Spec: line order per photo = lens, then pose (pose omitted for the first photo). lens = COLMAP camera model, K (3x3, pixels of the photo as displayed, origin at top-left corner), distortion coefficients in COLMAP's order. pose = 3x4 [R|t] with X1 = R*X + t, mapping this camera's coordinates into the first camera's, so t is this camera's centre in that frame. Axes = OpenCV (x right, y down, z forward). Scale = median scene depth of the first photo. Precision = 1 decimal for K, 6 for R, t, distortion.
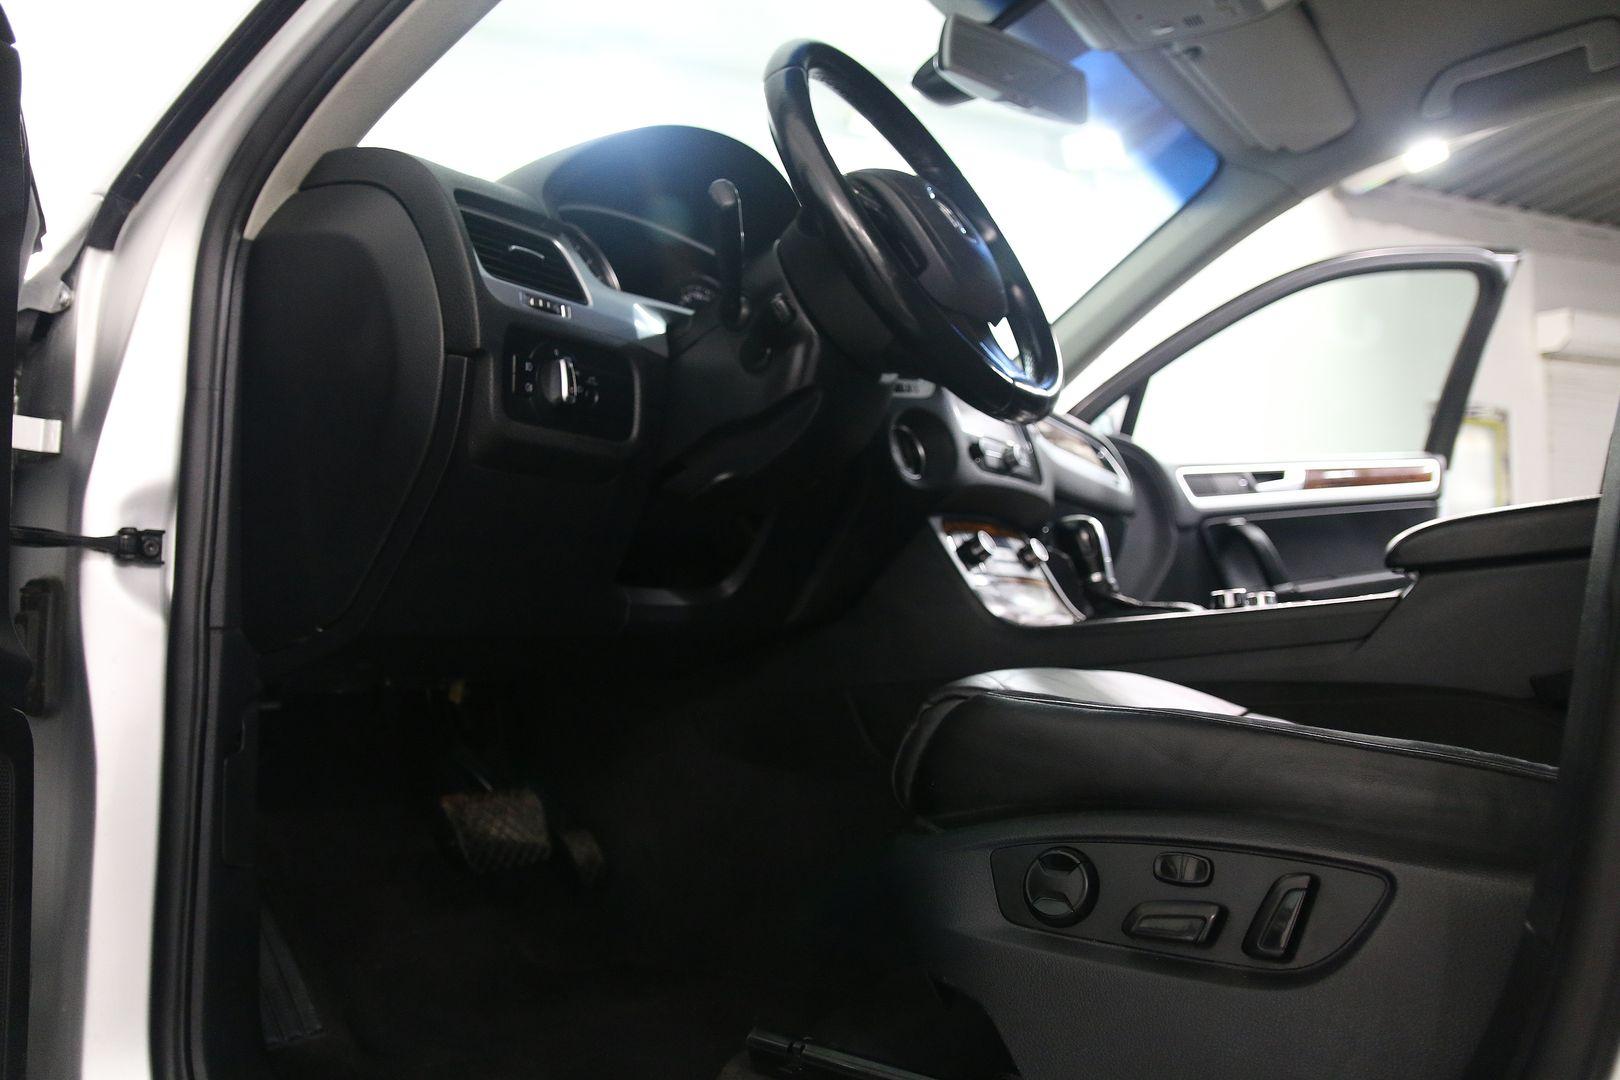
lens RADIAL K [[1286.3, 0, 810.0], [0, 1286.3, 540.0], [0, 0, 1]] dist [-0.113917, 0.090543]
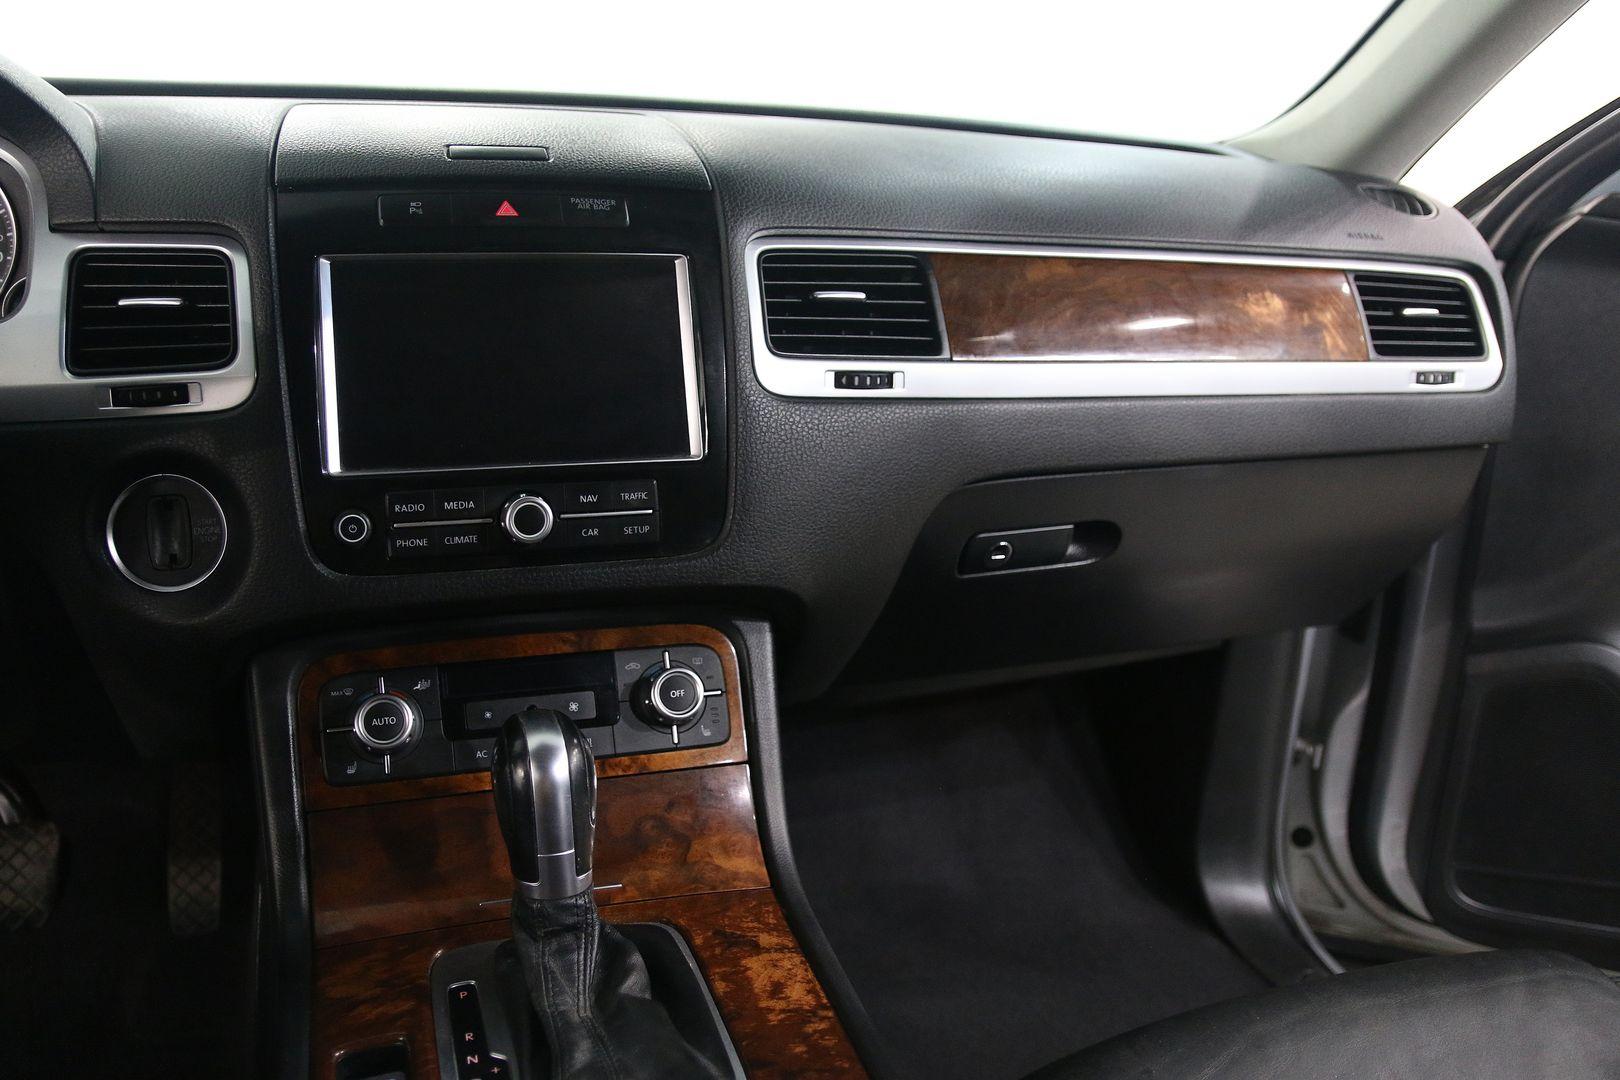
lens RADIAL K [[1286.3, 0, 810.0], [0, 1286.3, 540.0], [0, 0, 1]] dist [-0.113917, 0.090543]
pose [[0.778575, 0.229810, -0.583959, 0.693440], [-0.003362, 0.932050, 0.362314, -0.309278], [0.627543, -0.280125, 0.726443, 1.054282]]
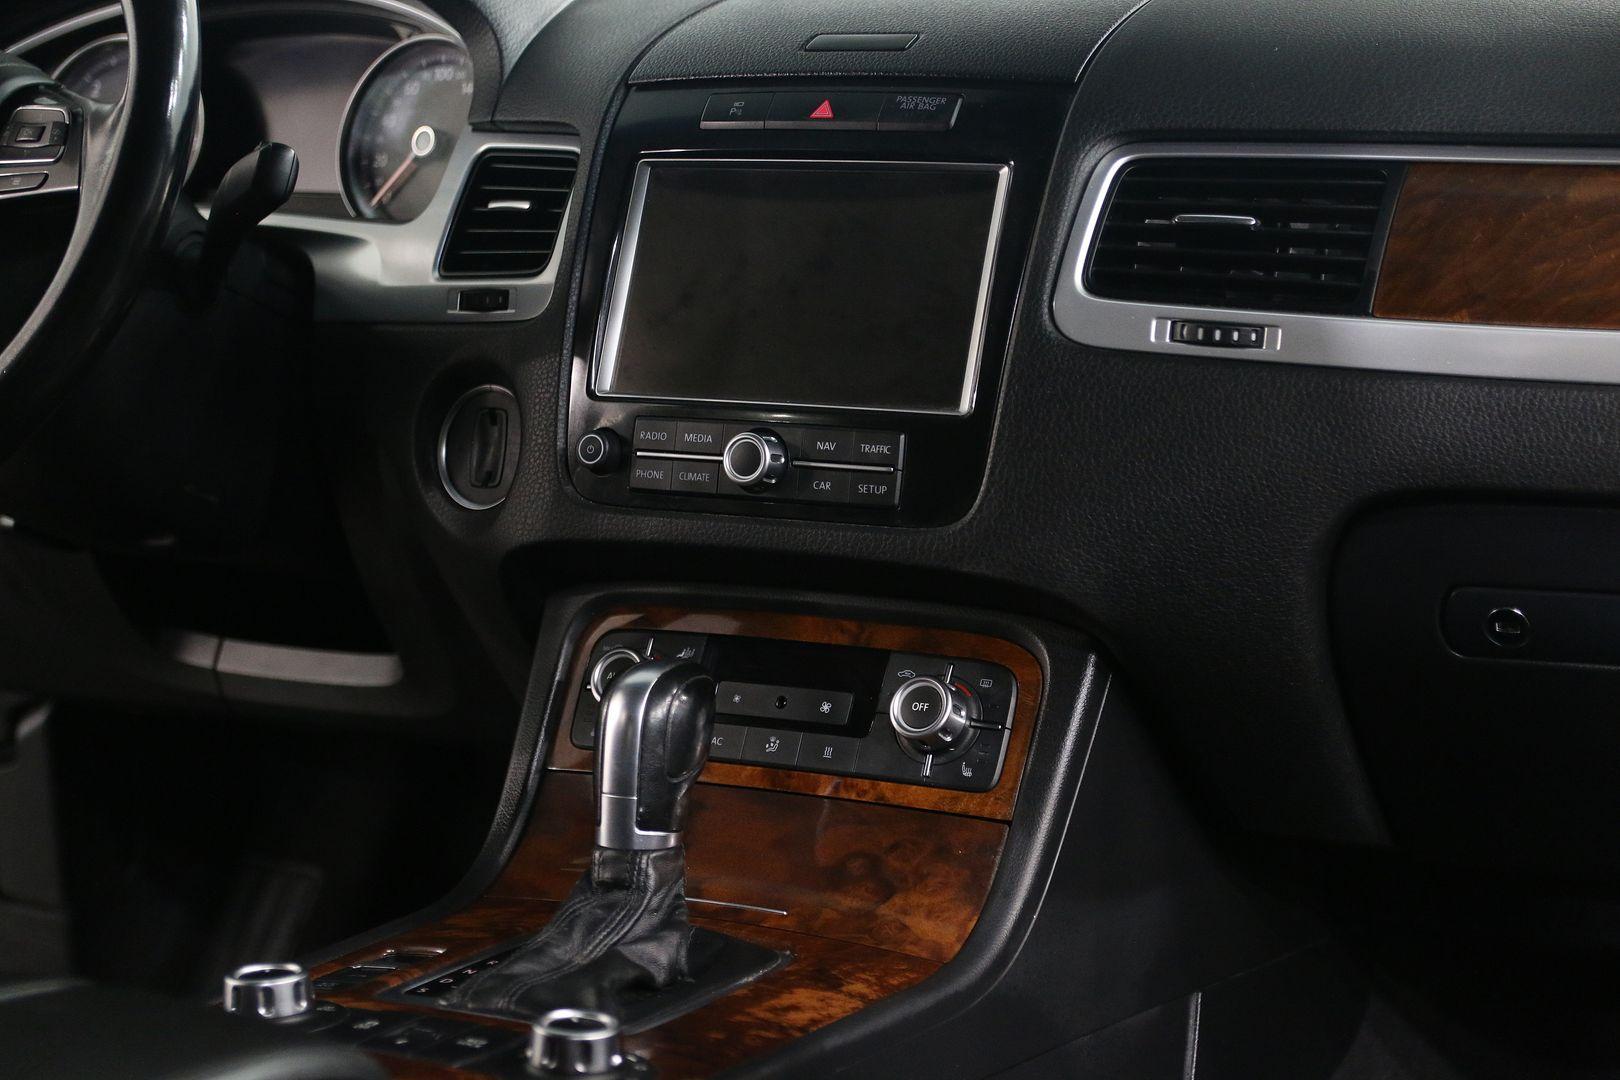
lens RADIAL K [[3400.5, 0, 810.0], [0, 3400.5, 540.0], [0, 0, 1]] dist [0.103322, 0.437927]
pose [[0.061976, 0.199197, -0.977998, 1.626591], [0.101648, 0.973527, 0.204728, -0.352500], [0.992888, -0.112100, 0.040088, 1.379498]]
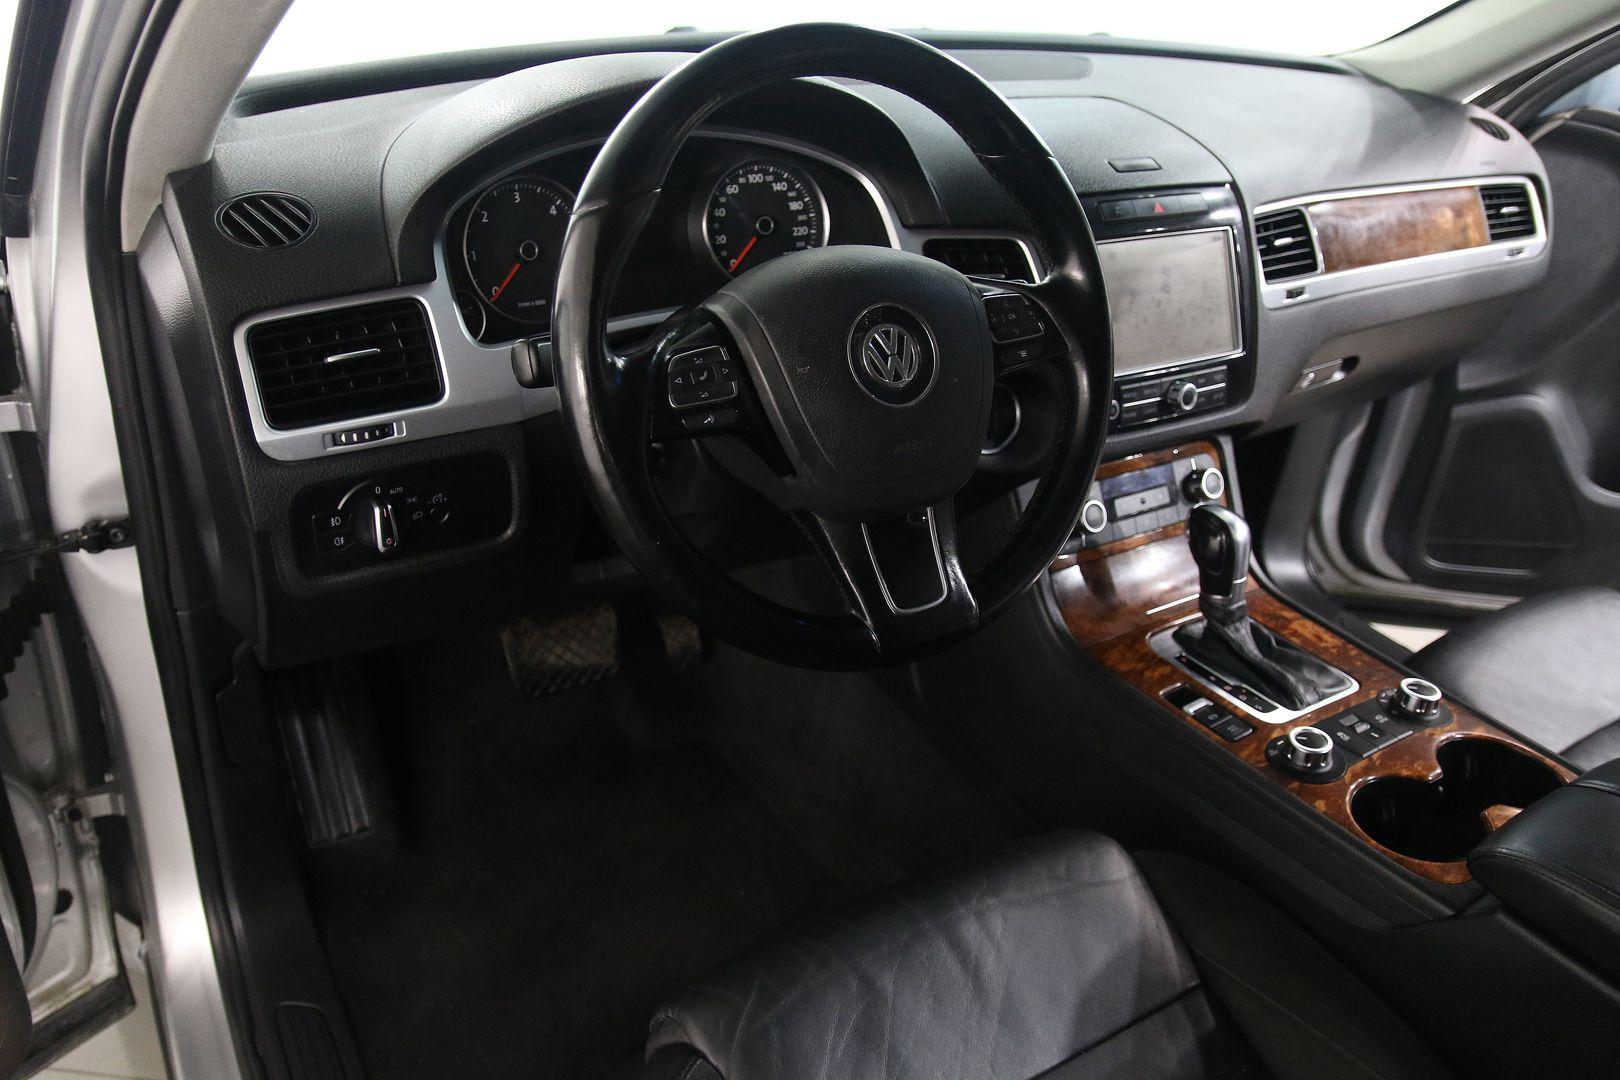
lens RADIAL K [[1261.4, 0, 784.0], [0, 1261.4, 537.4], [0, 0, 1]] dist [-0.109503, 0.085278]
pose [[0.893383, 0.282217, -0.349601, 0.328732], [-0.046225, 0.831712, 0.553279, -0.556908], [0.446912, -0.478130, 0.756083, 0.426506]]
